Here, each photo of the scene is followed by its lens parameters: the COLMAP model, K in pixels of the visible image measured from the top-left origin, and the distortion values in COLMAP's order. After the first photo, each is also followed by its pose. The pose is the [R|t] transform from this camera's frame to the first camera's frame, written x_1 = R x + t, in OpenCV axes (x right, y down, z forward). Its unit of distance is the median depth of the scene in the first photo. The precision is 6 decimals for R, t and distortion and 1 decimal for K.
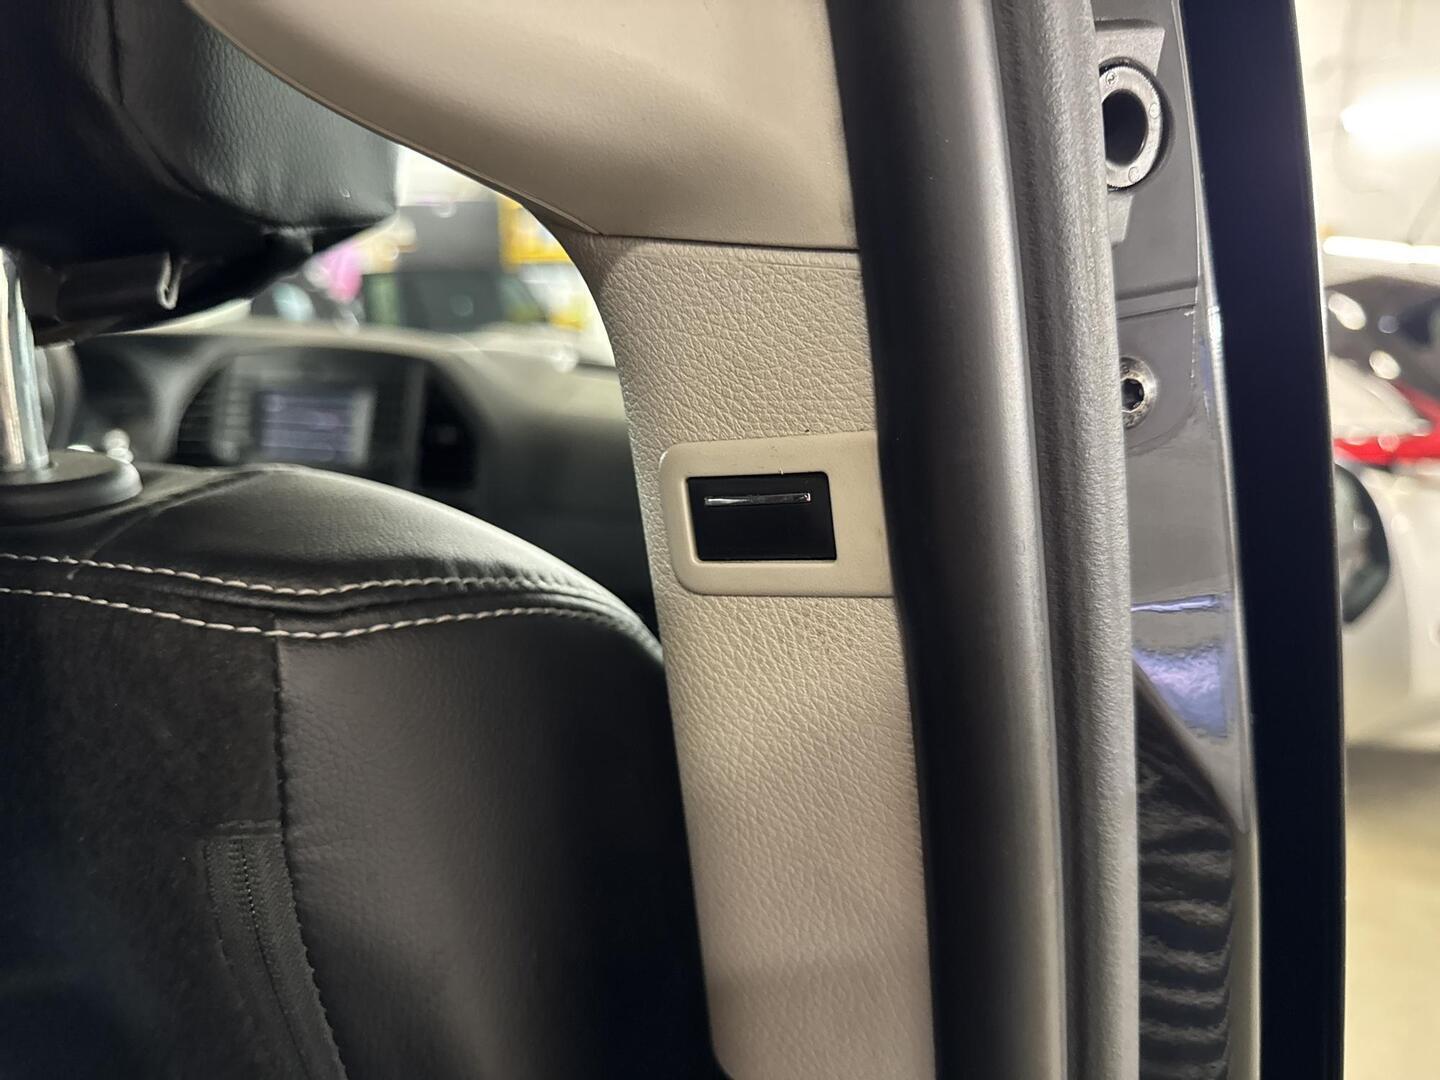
lens RADIAL K [[1025.7, 0, 720.0], [0, 1025.7, 540.0], [0, 0, 1]] dist [0.009345, -0.008883]
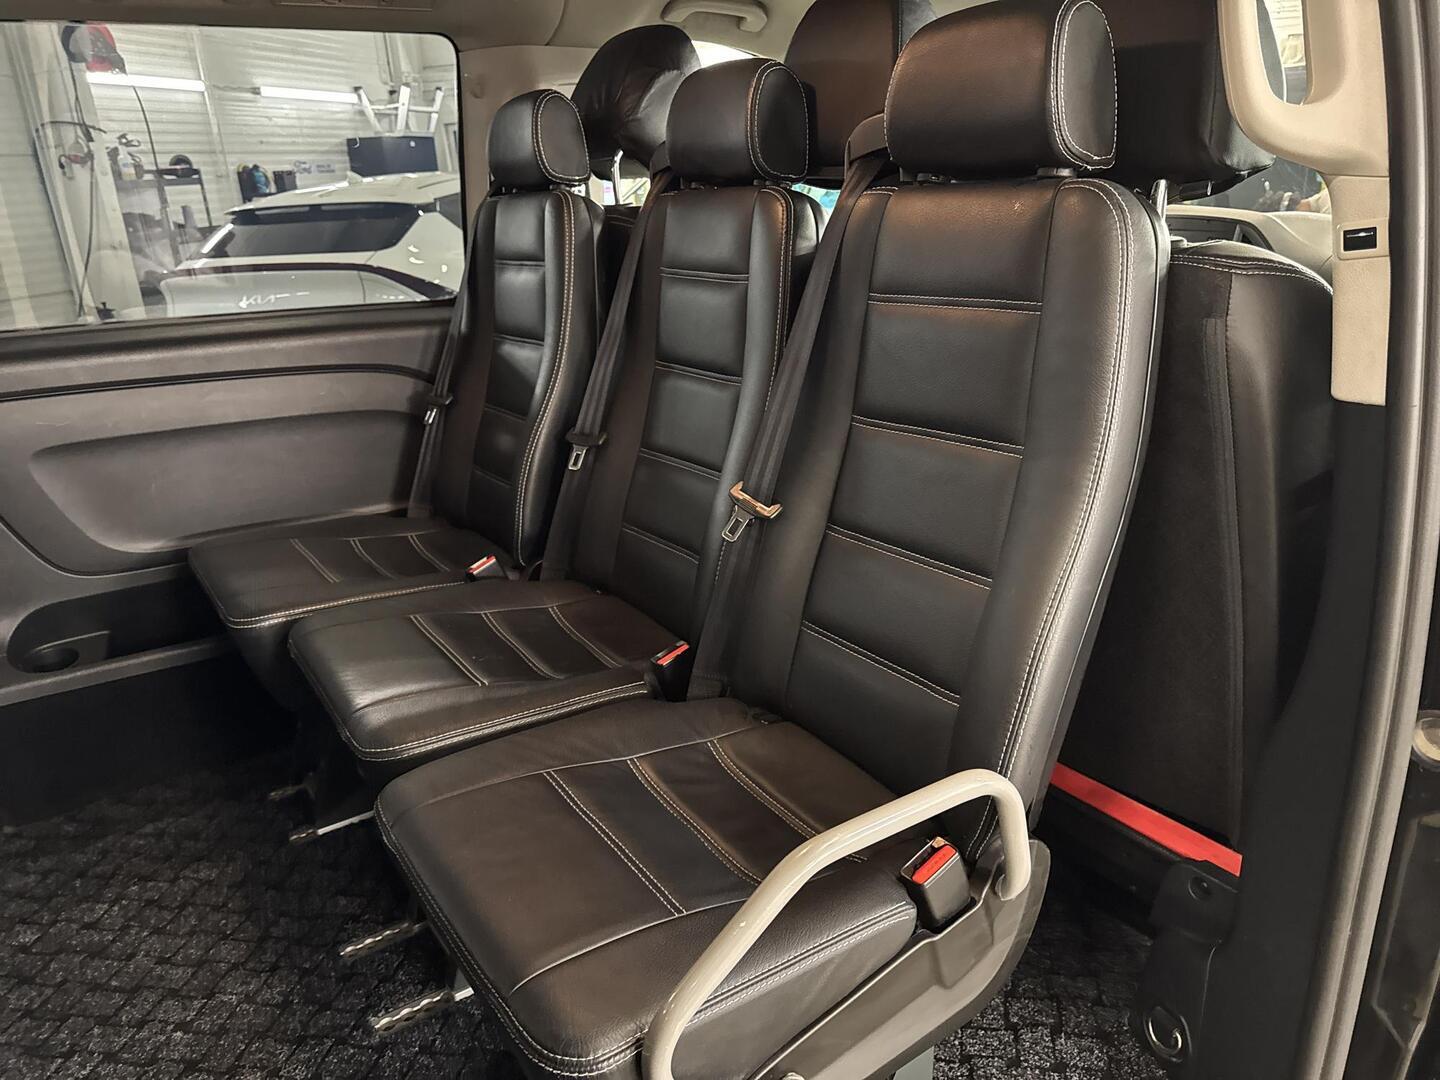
lens RADIAL K [[1025.7, 0, 720.0], [0, 1025.7, 540.0], [0, 0, 1]] dist [0.009345, -0.008883]
pose [[0.768820, 0.164156, -0.618035, 0.793203], [-0.084942, 0.984141, 0.155732, 0.727102], [0.633798, -0.067233, 0.770571, -3.869249]]
